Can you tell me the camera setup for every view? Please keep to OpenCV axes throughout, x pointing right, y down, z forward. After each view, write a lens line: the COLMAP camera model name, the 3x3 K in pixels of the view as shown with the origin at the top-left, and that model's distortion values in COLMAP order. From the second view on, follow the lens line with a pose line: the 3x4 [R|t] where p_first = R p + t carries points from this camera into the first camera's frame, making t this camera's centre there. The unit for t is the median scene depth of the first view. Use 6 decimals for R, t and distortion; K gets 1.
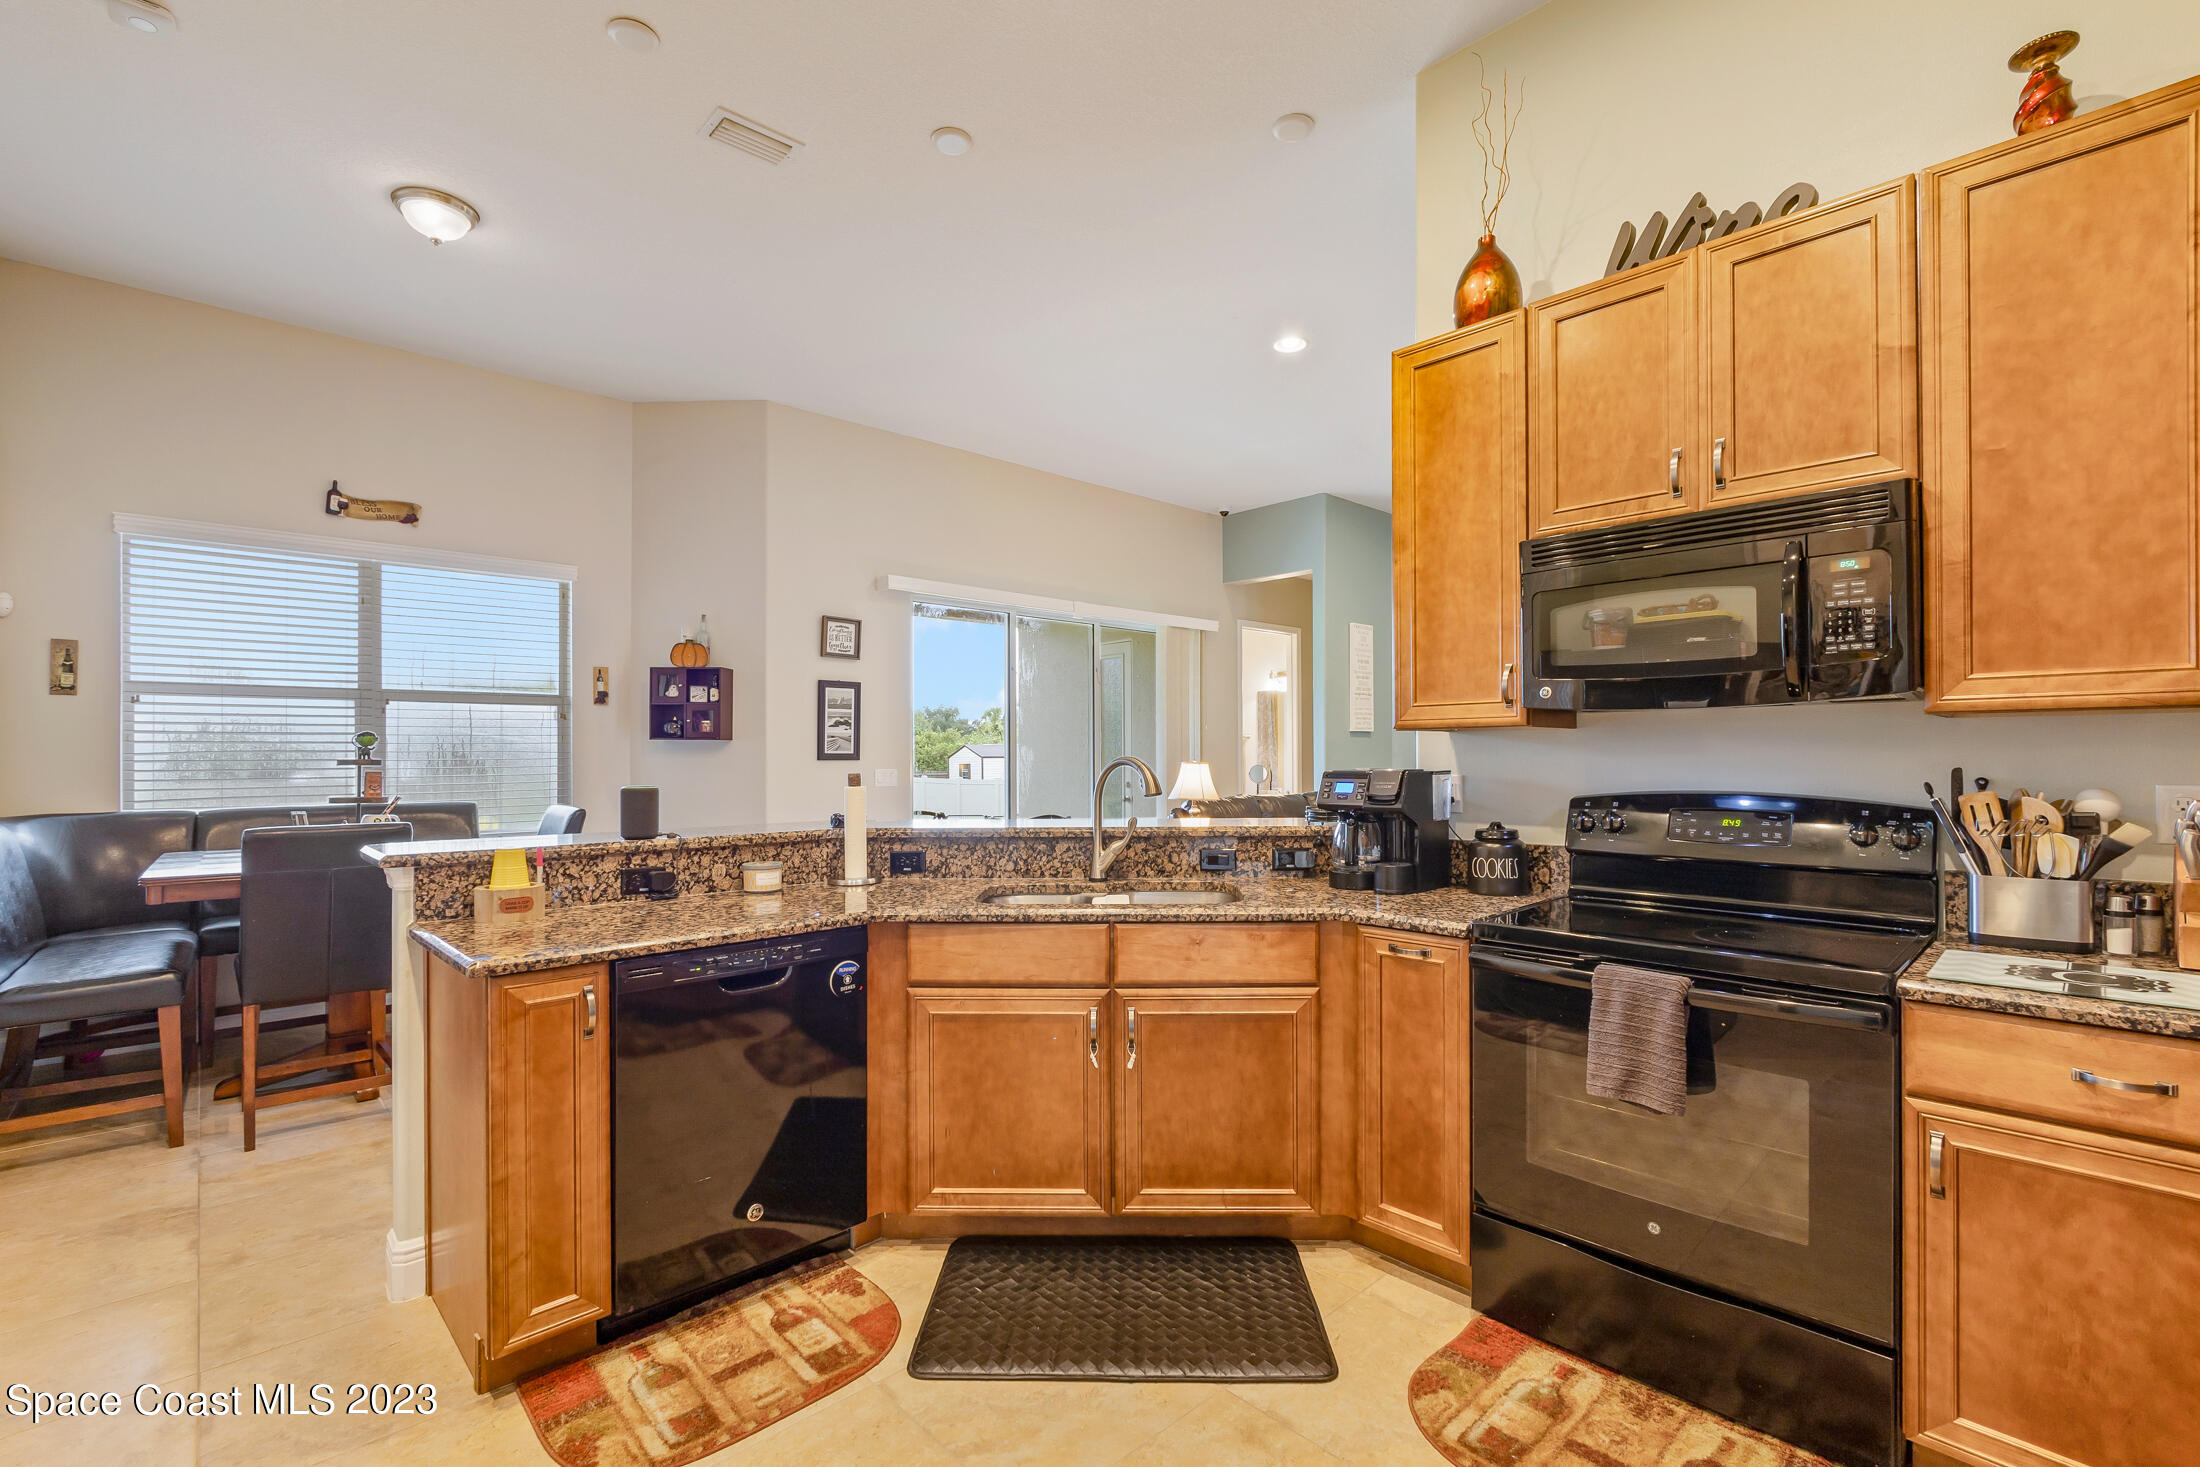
lens RADIAL K [[964.9, 0, 1107.2], [0, 964.9, 751.0], [0, 0, 1]] dist [-0.001531, -0.000380]
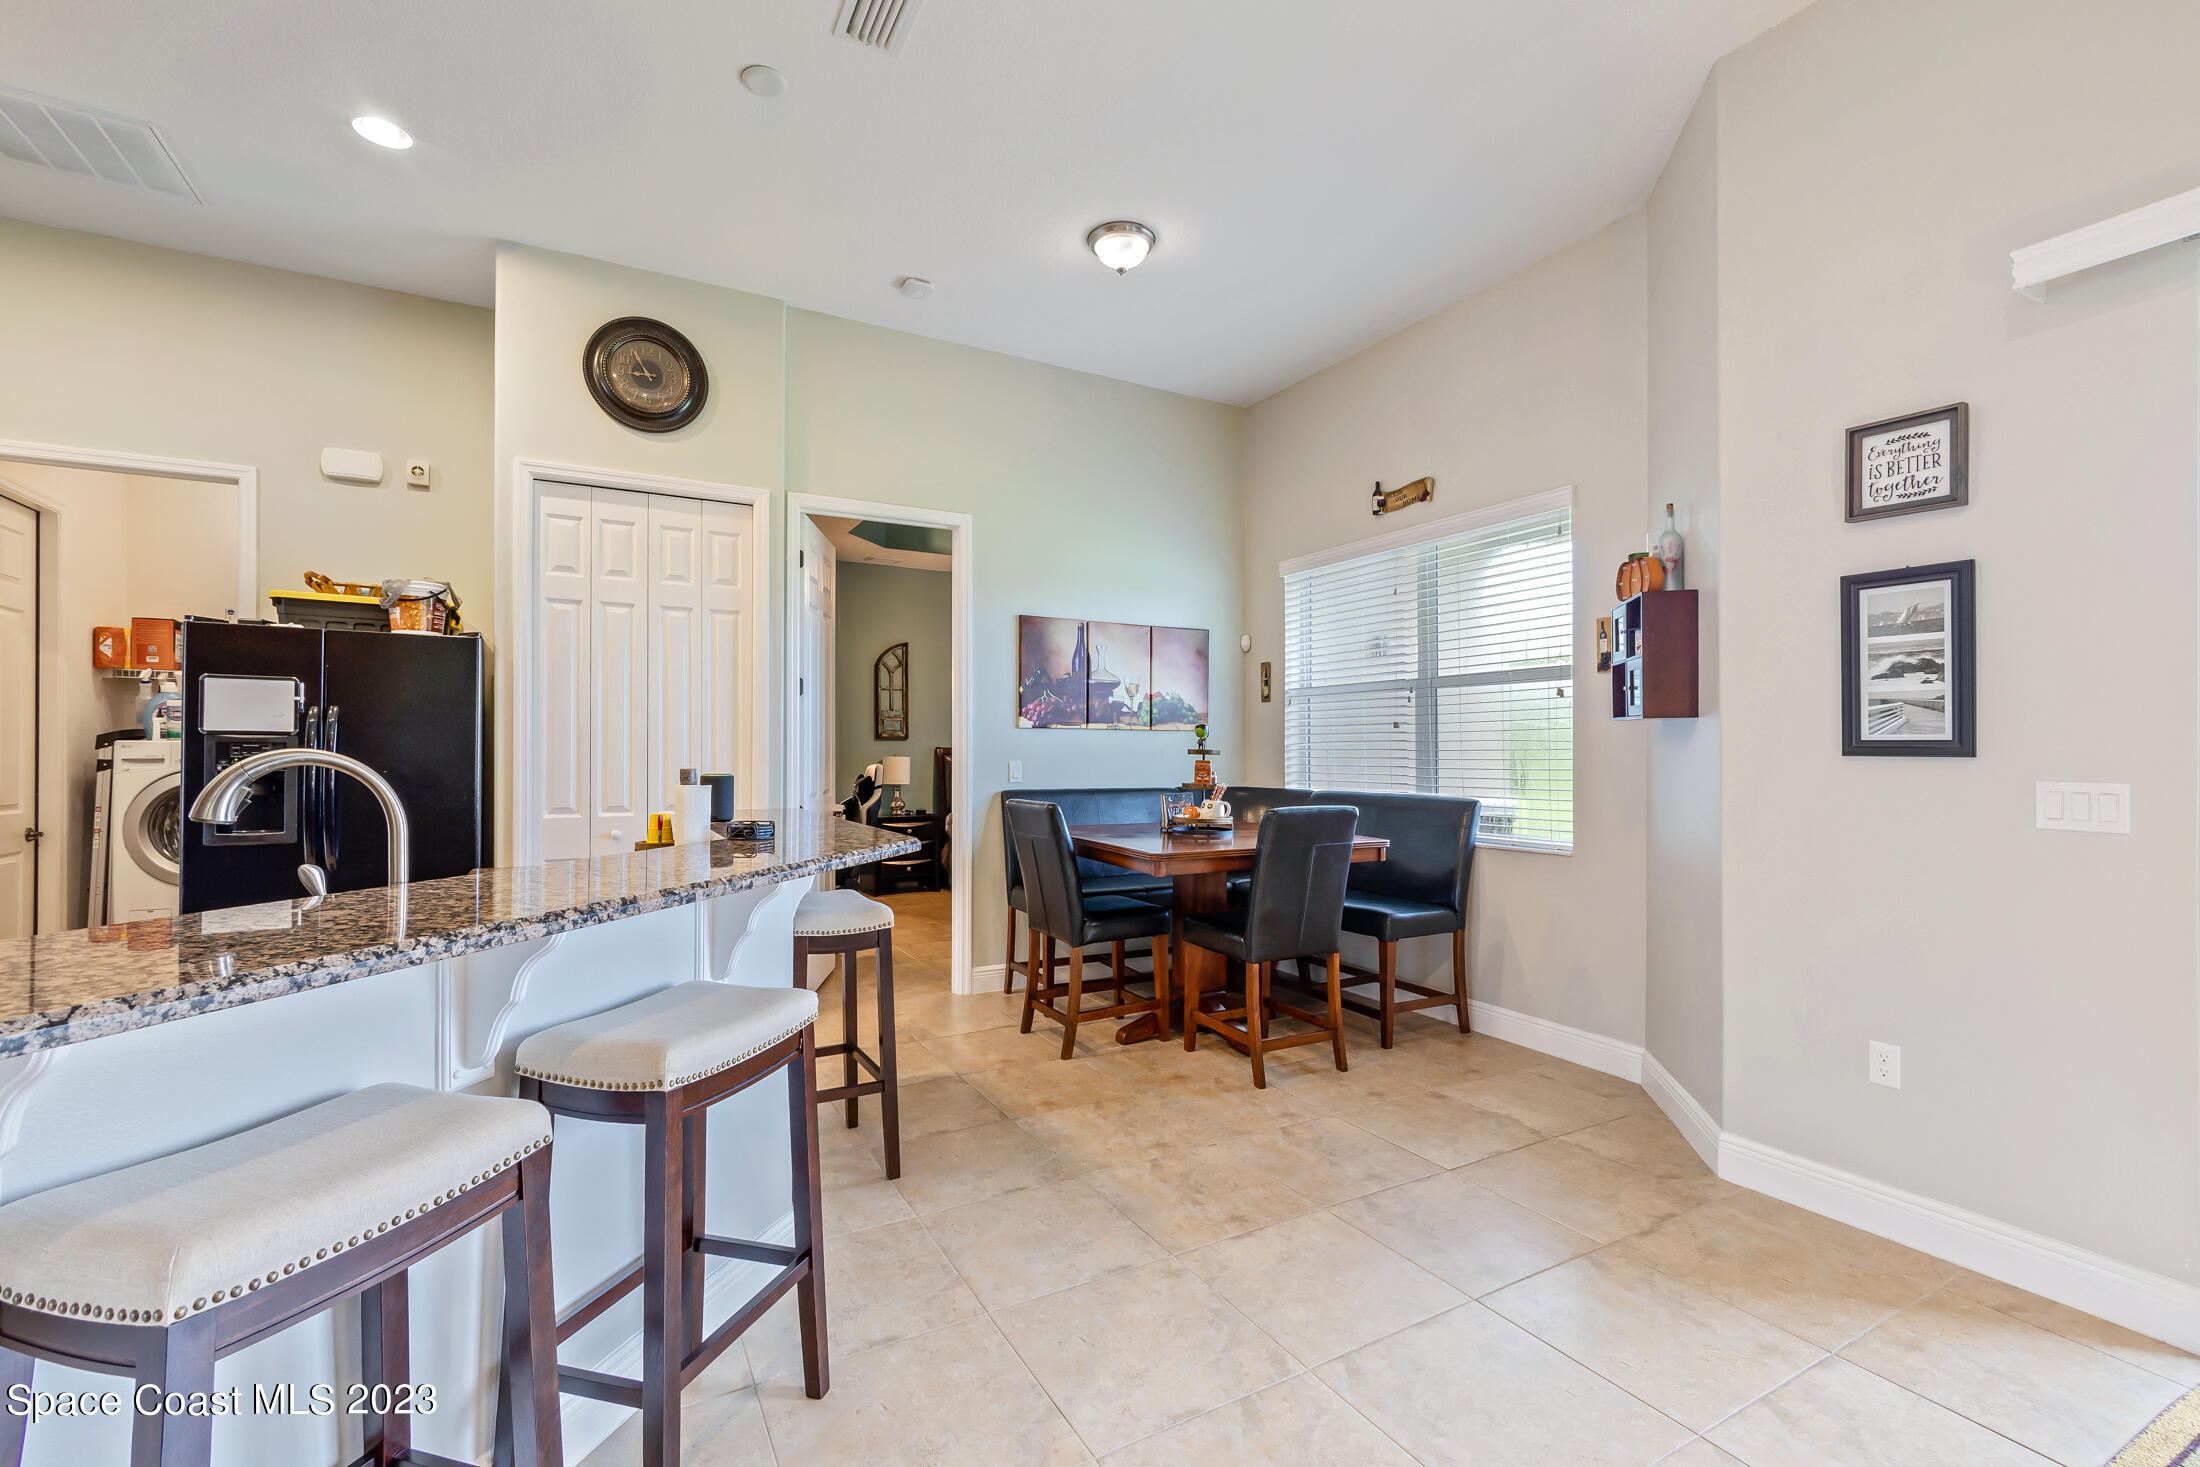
lens RADIAL K [[964.9, 0, 1107.2], [0, 964.9, 751.0], [0, 0, 1]] dist [-0.001531, -0.000380]
pose [[-0.241364, 0.002795, -0.970431, 0.536524], [0.003565, 0.999992, 0.001994, 0.013698], [0.970428, -0.002979, -0.241372, 1.843396]]
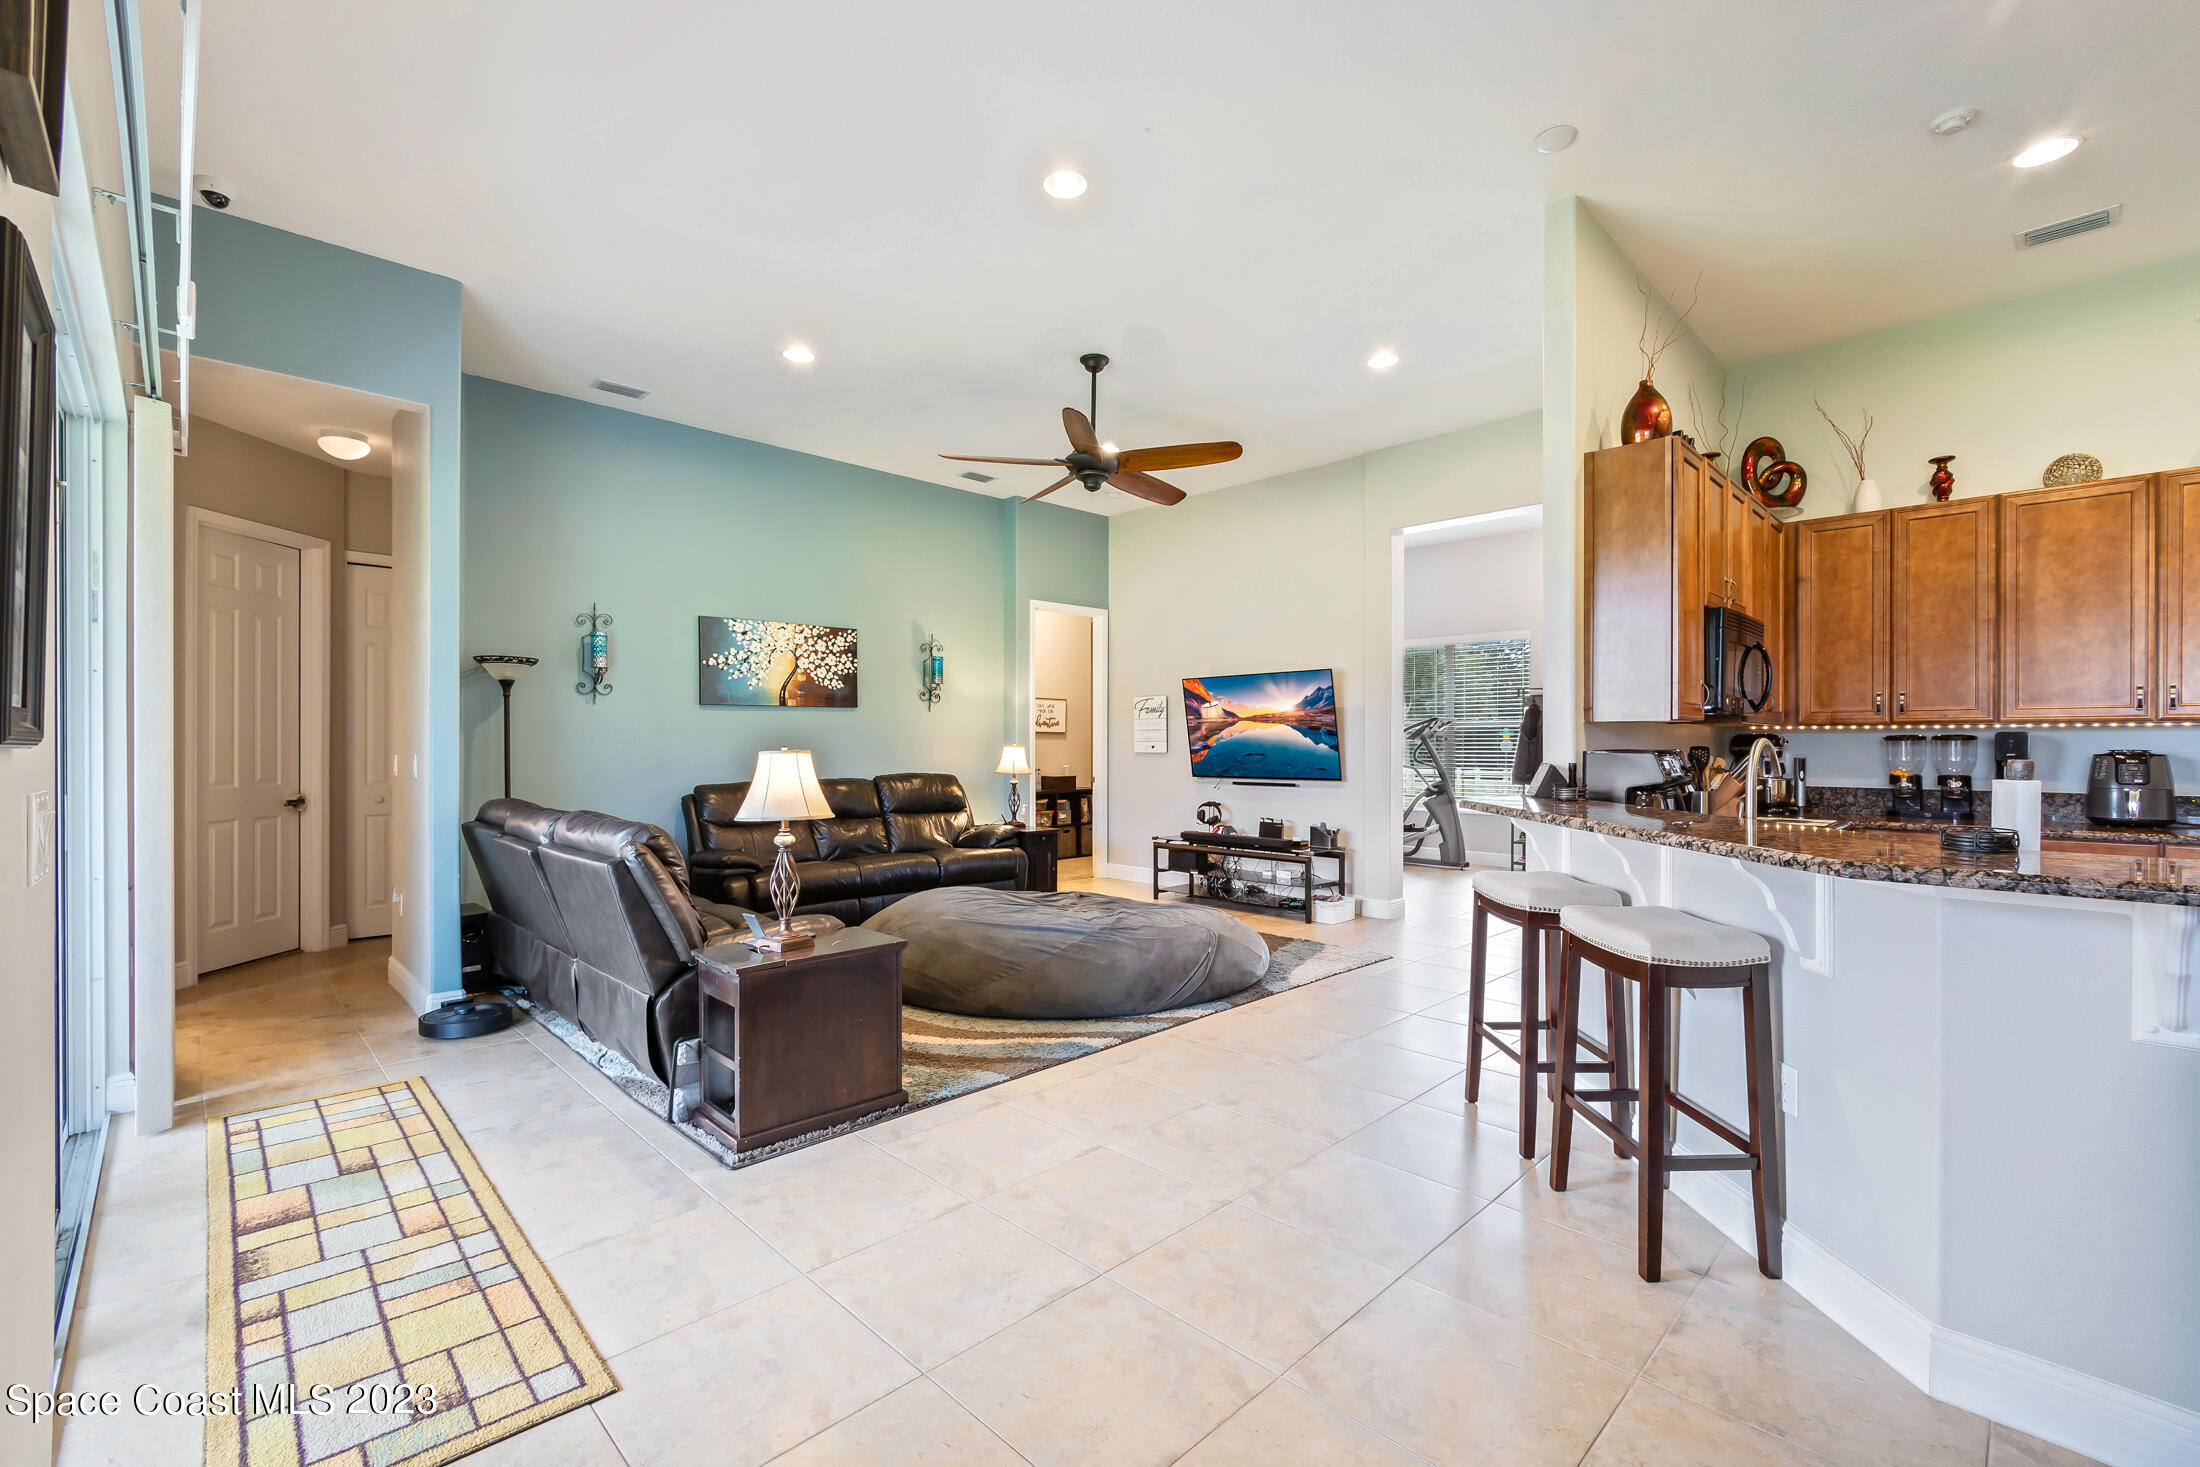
lens RADIAL K [[952.1, 0, 1102.8], [0, 952.1, 743.7], [0, 0, 1]] dist [-0.000761, -0.000288]
pose [[-0.023194, 0.004501, 0.999721, -1.090665], [-0.005244, 0.999976, -0.004624, 0.024006], [-0.999717, -0.005350, -0.023170, 1.981767]]
